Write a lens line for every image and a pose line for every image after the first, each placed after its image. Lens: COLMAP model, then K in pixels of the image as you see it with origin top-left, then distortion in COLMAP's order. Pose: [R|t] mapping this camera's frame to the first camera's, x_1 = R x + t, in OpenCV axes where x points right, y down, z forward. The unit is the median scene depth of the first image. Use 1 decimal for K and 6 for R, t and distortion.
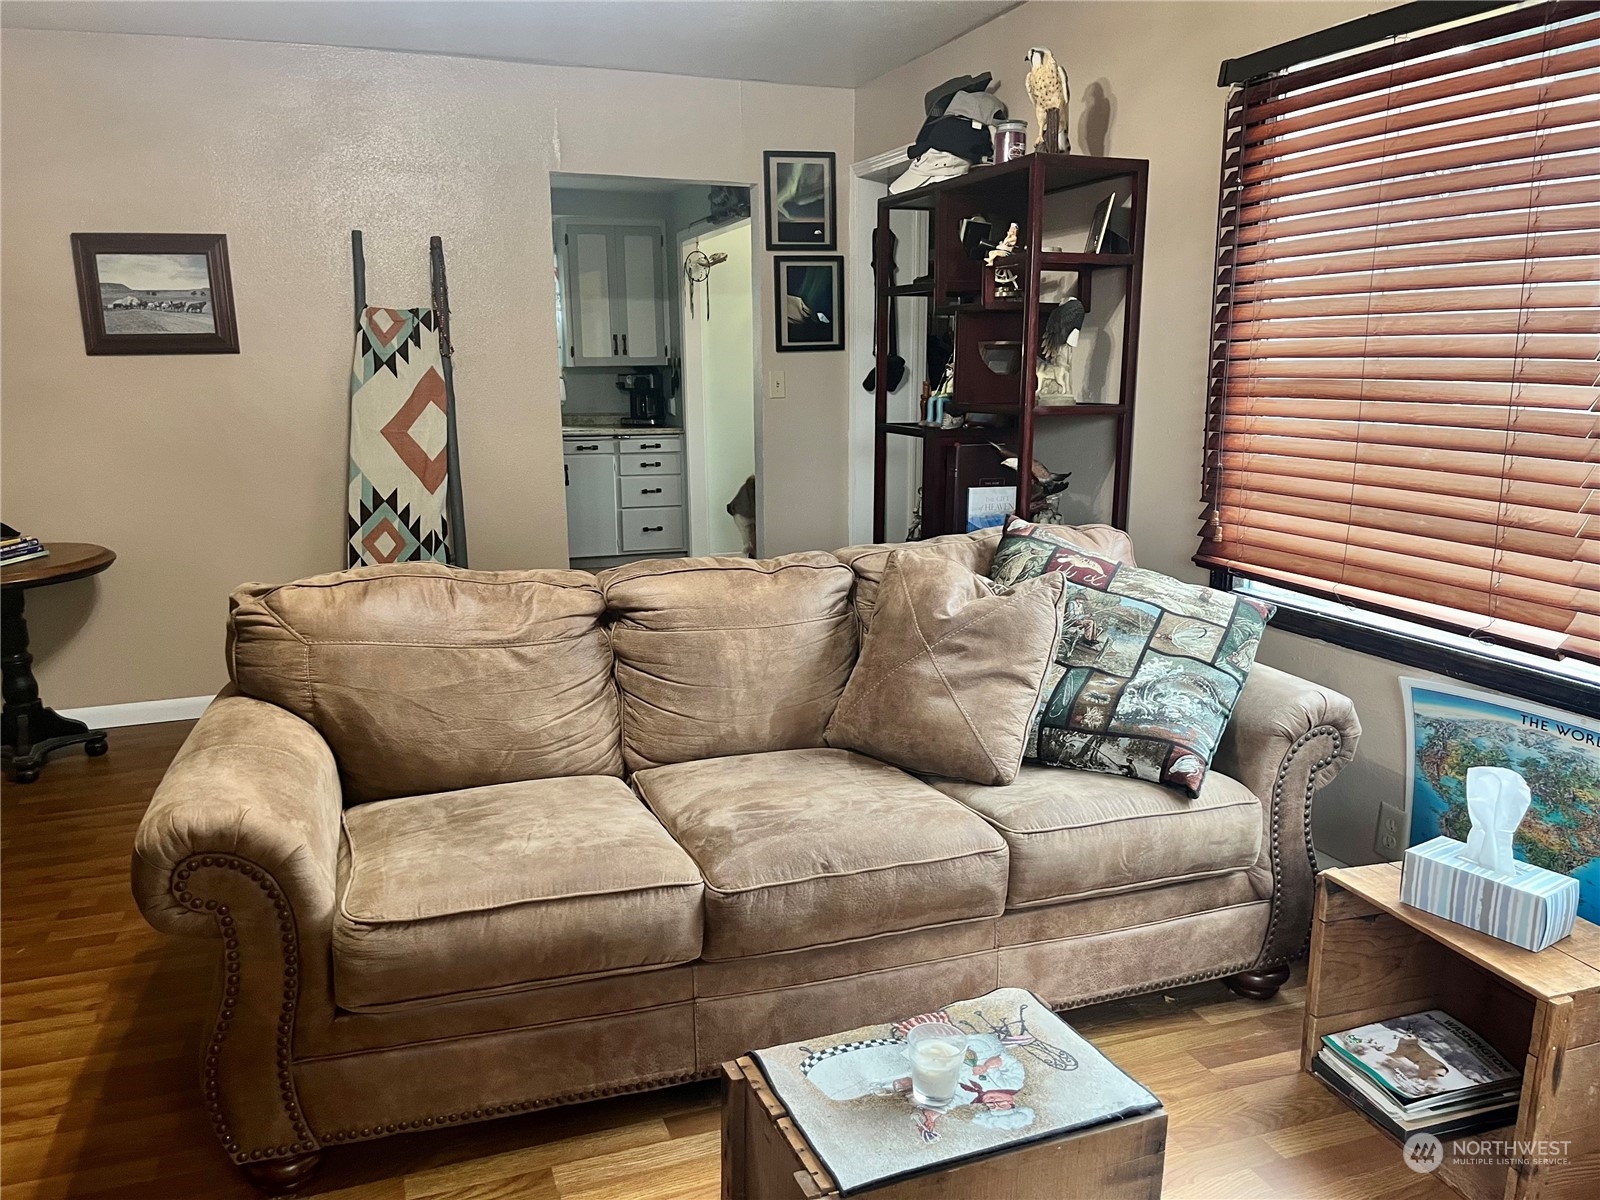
lens RADIAL K [[1209.7, 0, 793.3], [0, 1209.7, 604.3], [0, 0, 1]] dist [0.052295, -0.087049]
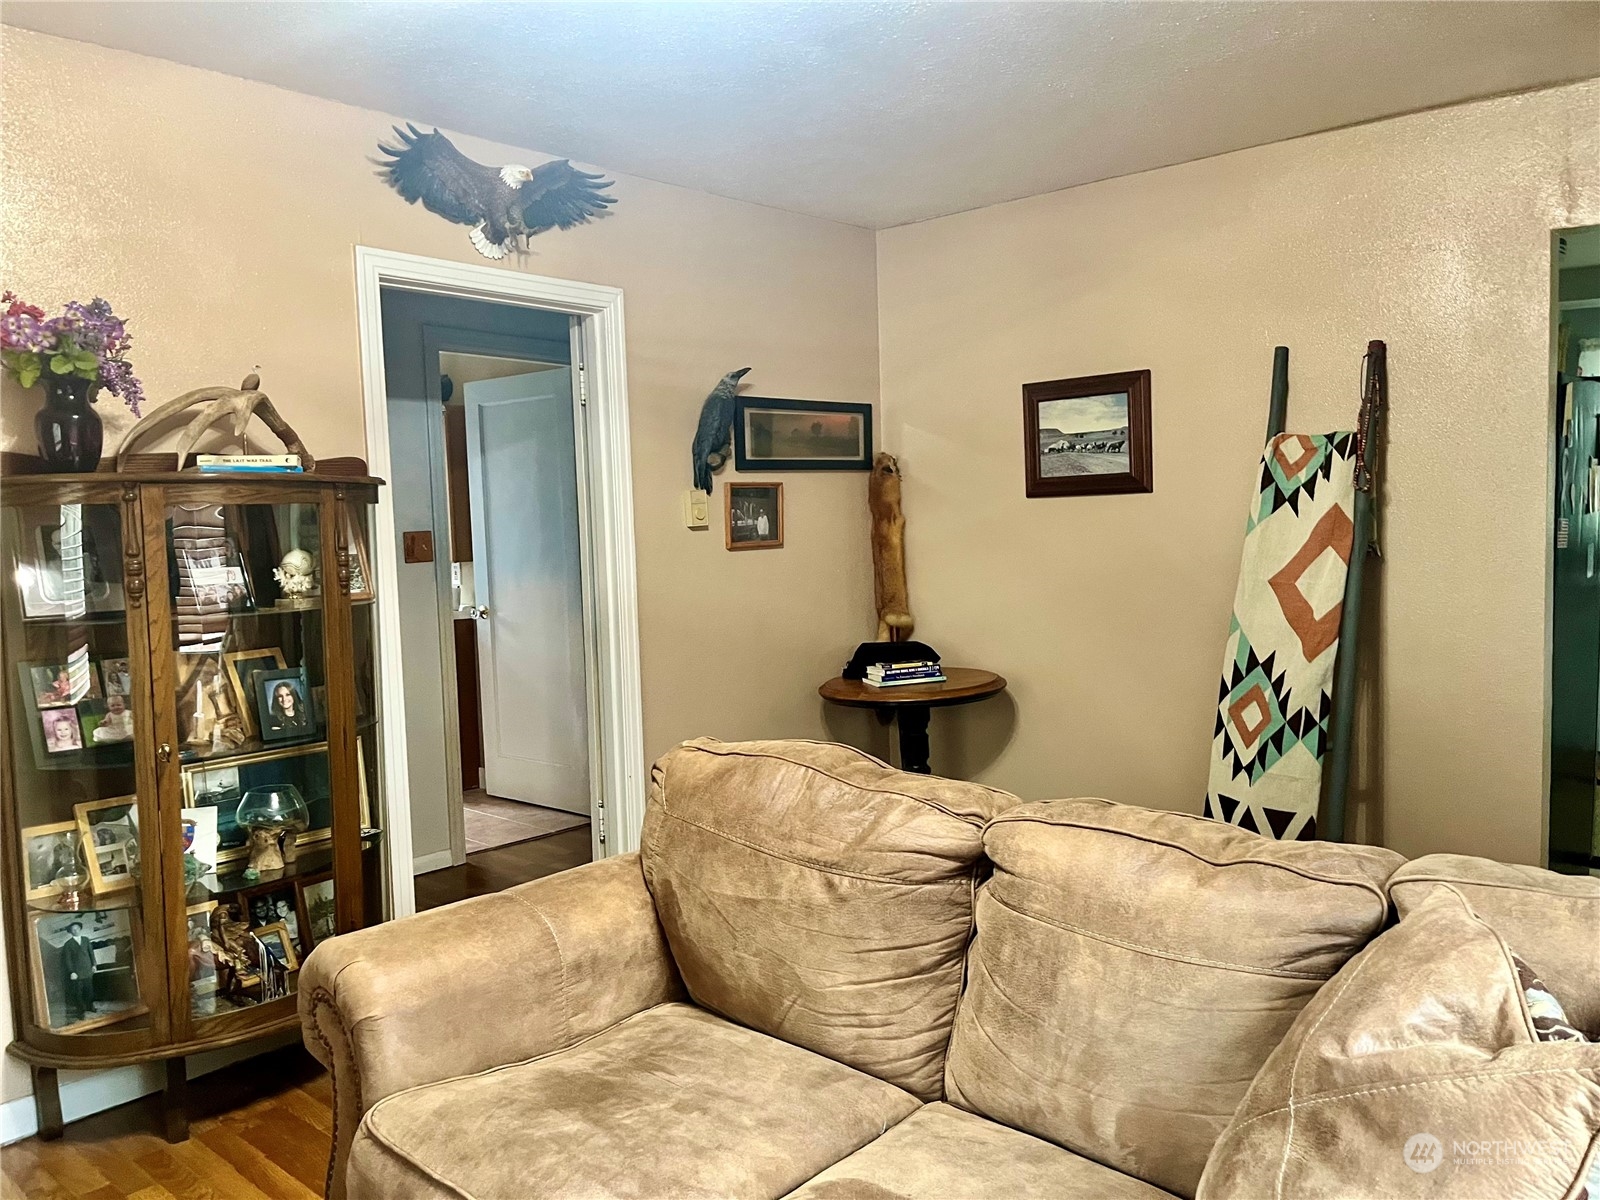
lens RADIAL K [[1209.7, 0, 794.5], [0, 1209.7, 595.2], [0, 0, 1]] dist [0.052295, -0.087049]
pose [[0.464530, 0.057611, -0.883682, 0.254384], [-0.151734, 0.988303, -0.015331, -0.073189], [0.872462, 0.141206, 0.467837, 0.341036]]
